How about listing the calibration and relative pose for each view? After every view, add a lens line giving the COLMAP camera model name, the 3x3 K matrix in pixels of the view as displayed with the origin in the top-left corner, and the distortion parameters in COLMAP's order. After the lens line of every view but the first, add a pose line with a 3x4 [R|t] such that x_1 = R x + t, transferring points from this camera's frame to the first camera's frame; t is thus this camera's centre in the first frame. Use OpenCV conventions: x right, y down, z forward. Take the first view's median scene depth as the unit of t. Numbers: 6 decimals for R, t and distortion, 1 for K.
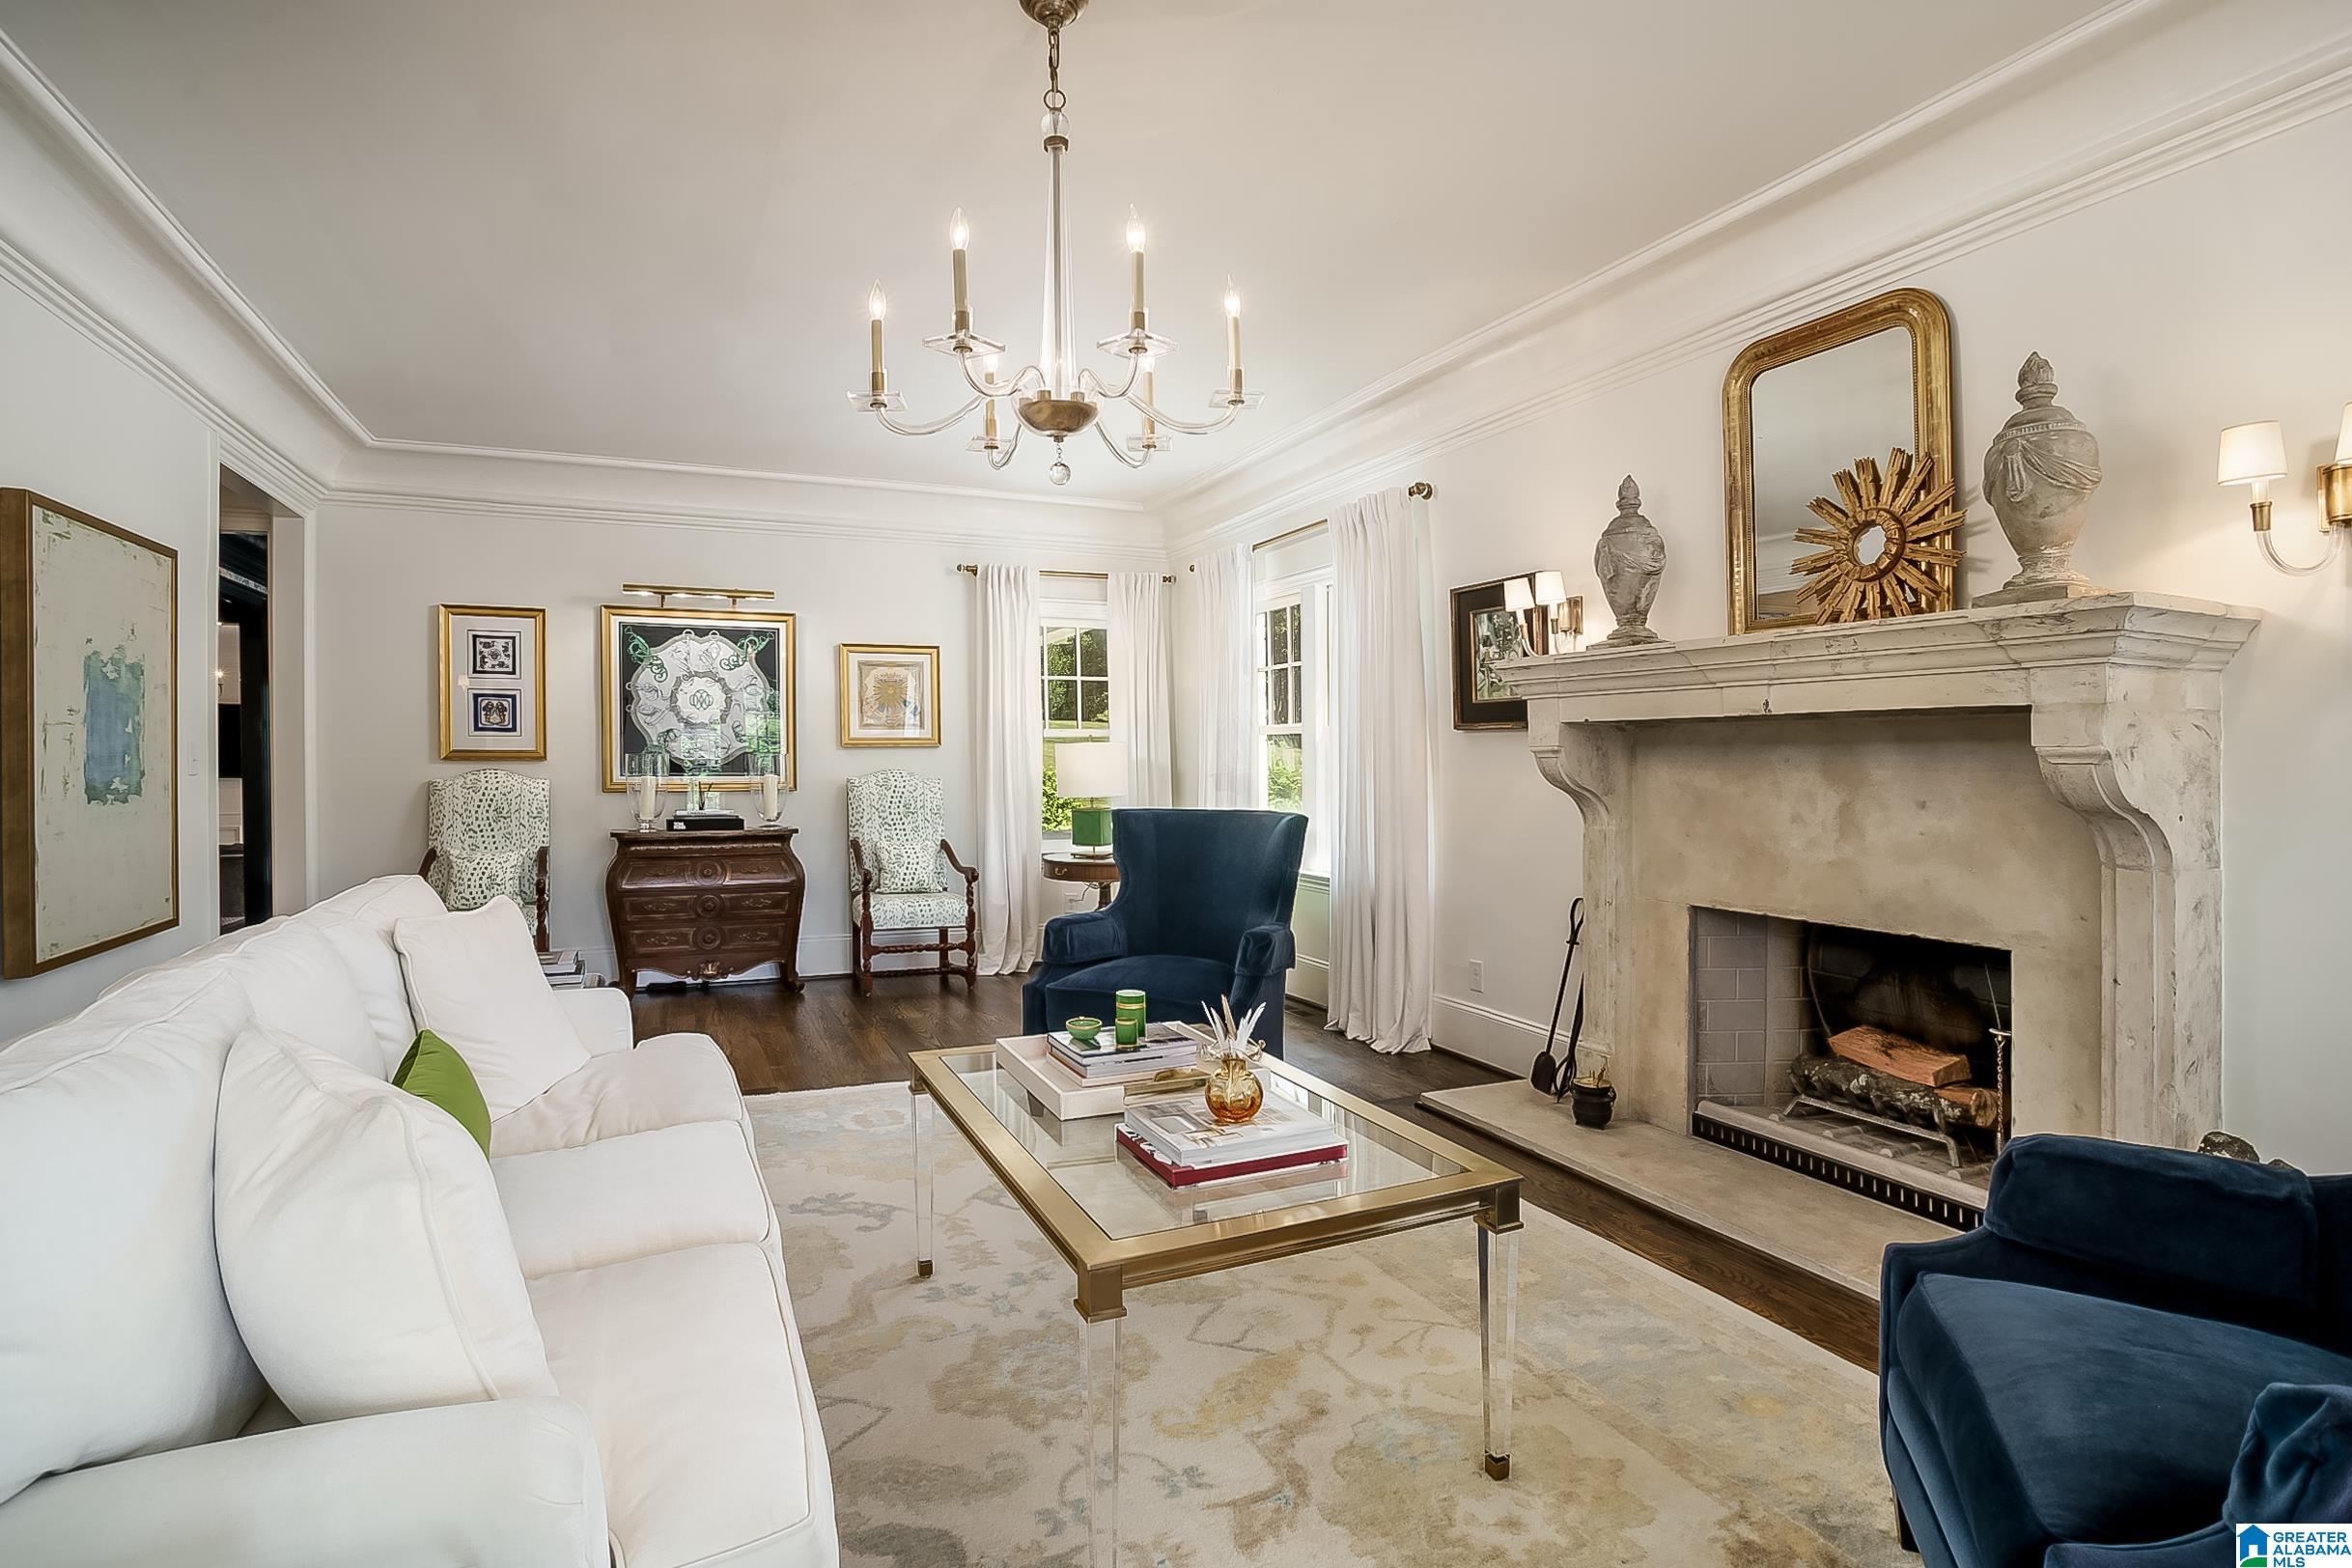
lens RADIAL K [[1149.6, 0, 1159.3], [0, 1149.6, 778.2], [0, 0, 1]] dist [-0.071664, 0.031348]
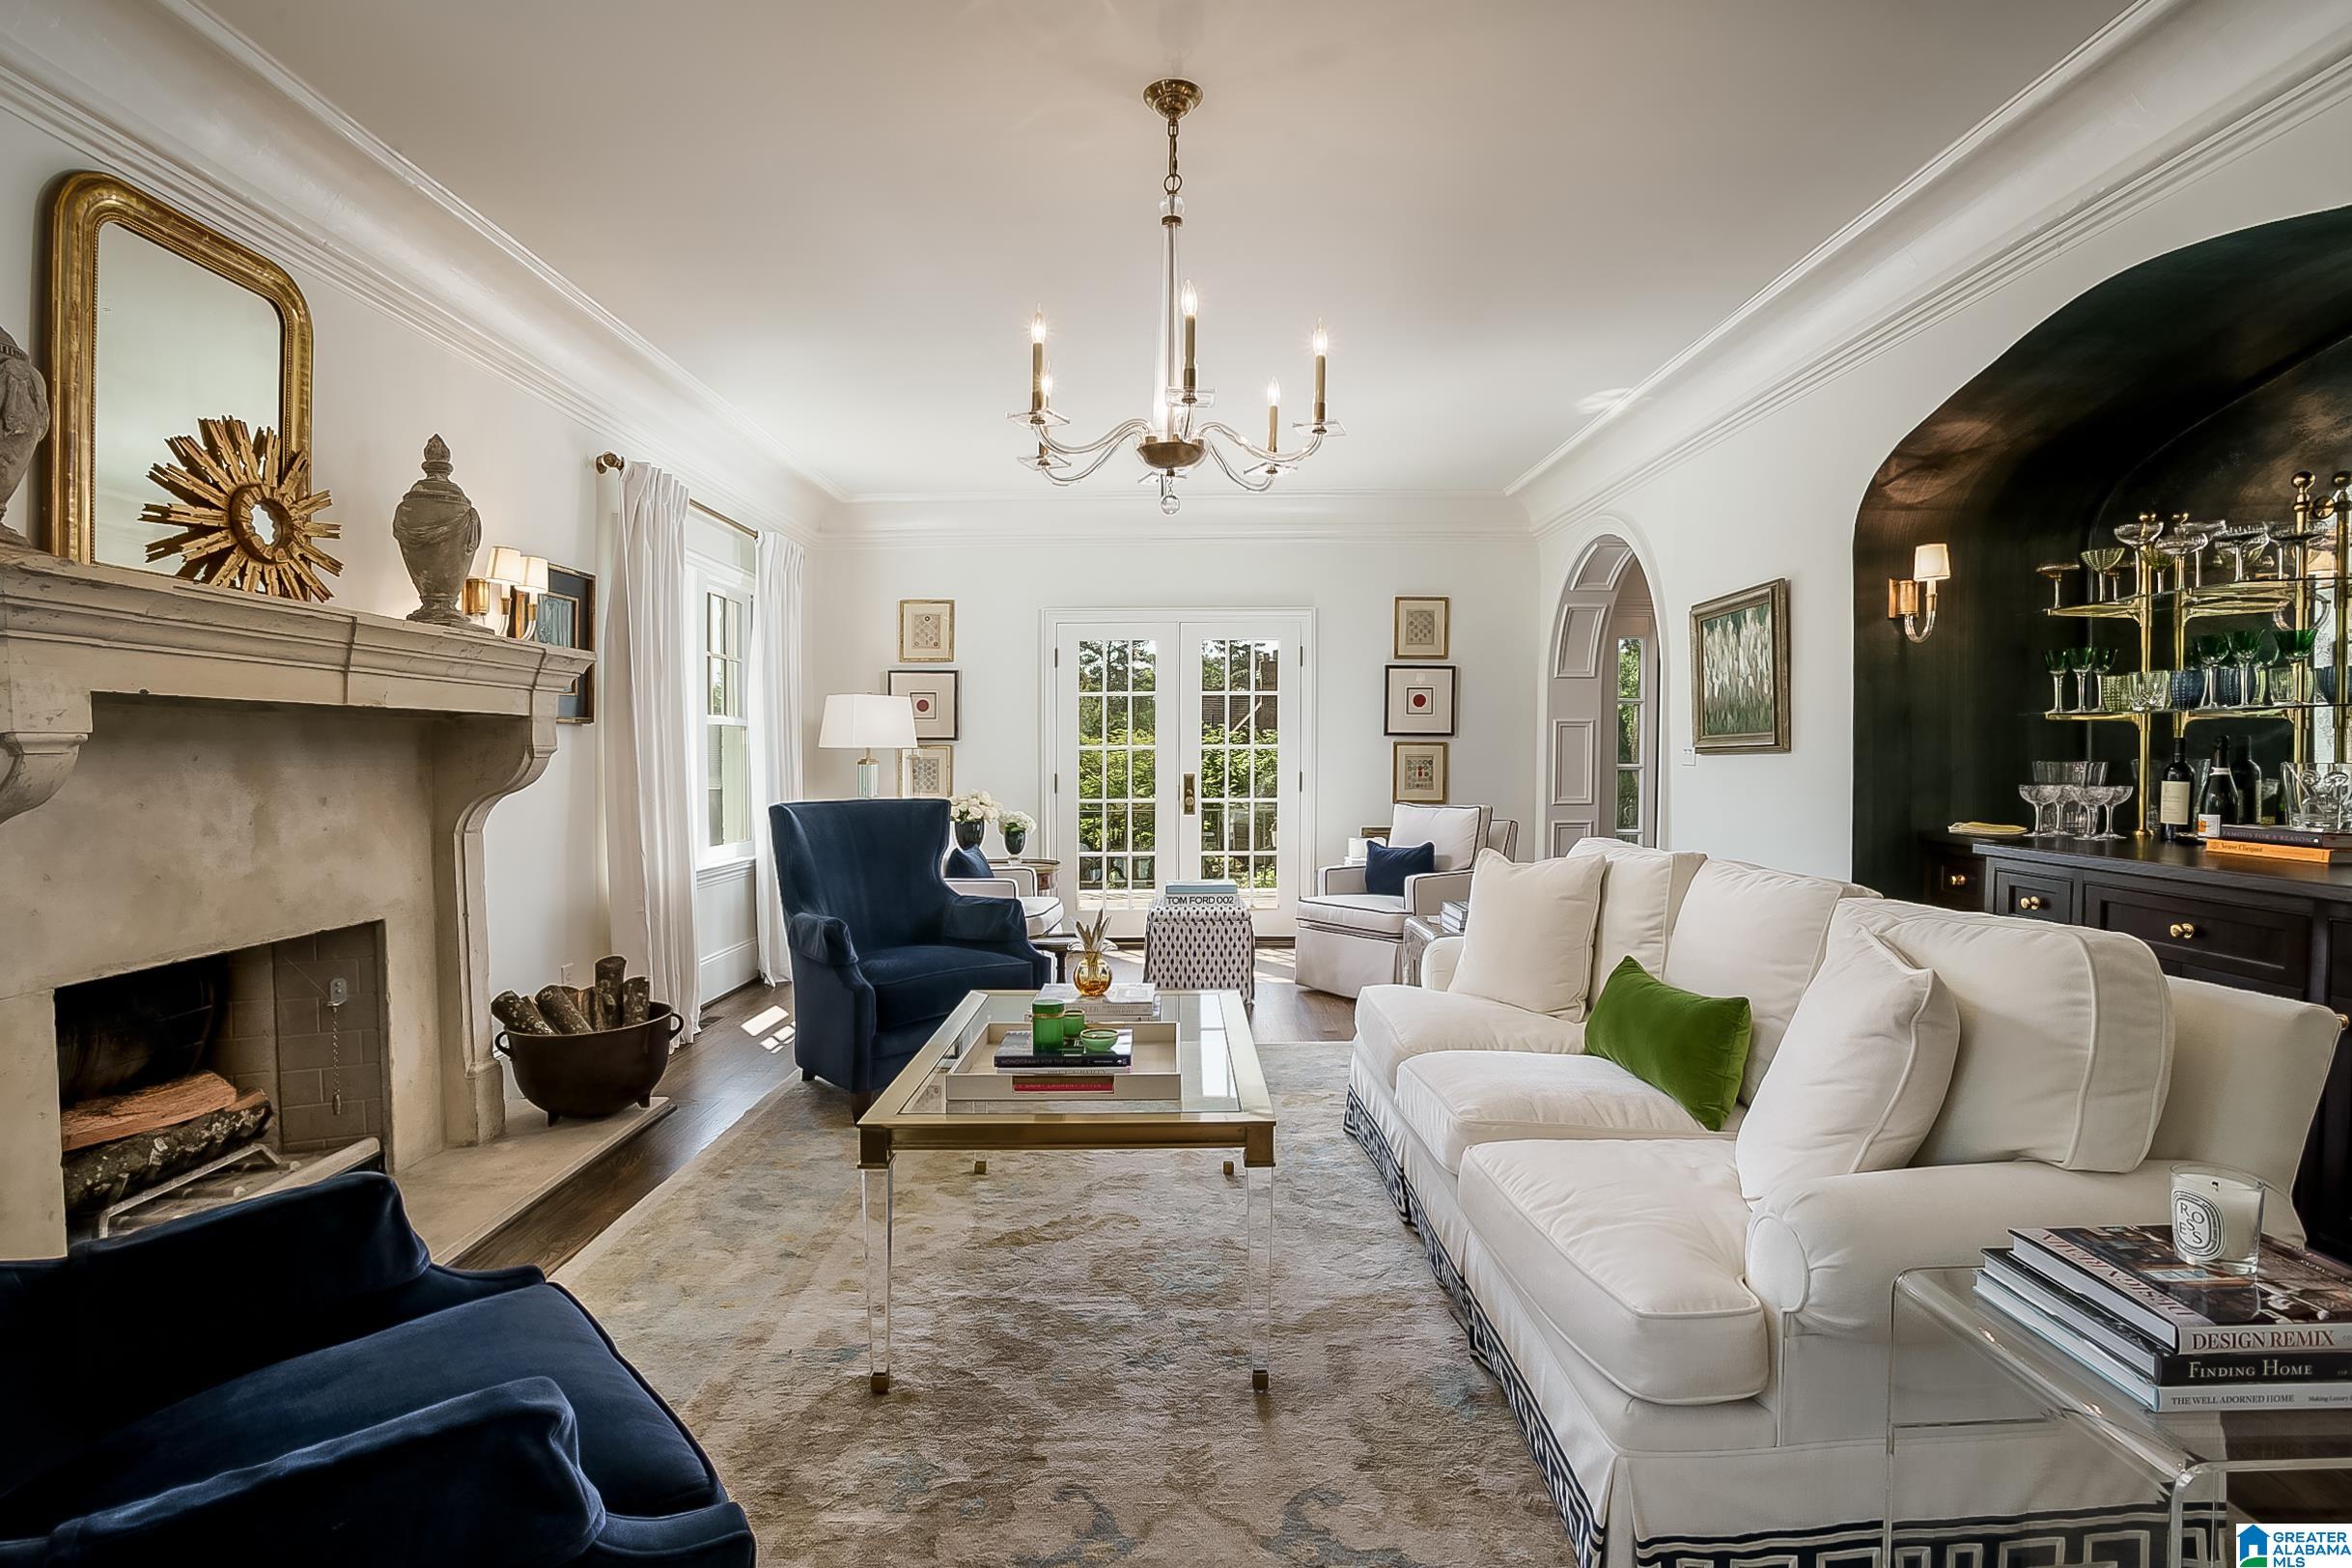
lens RADIAL K [[1162.6, 0, 1179.8], [0, 1162.6, 839.1], [0, 0, 1]] dist [-0.058630, 0.023123]
pose [[-0.913742, -0.017136, 0.405934, -0.418512], [0.021432, 0.995686, 0.090274, -0.016753], [-0.405730, 0.091187, -0.909433, 1.504616]]
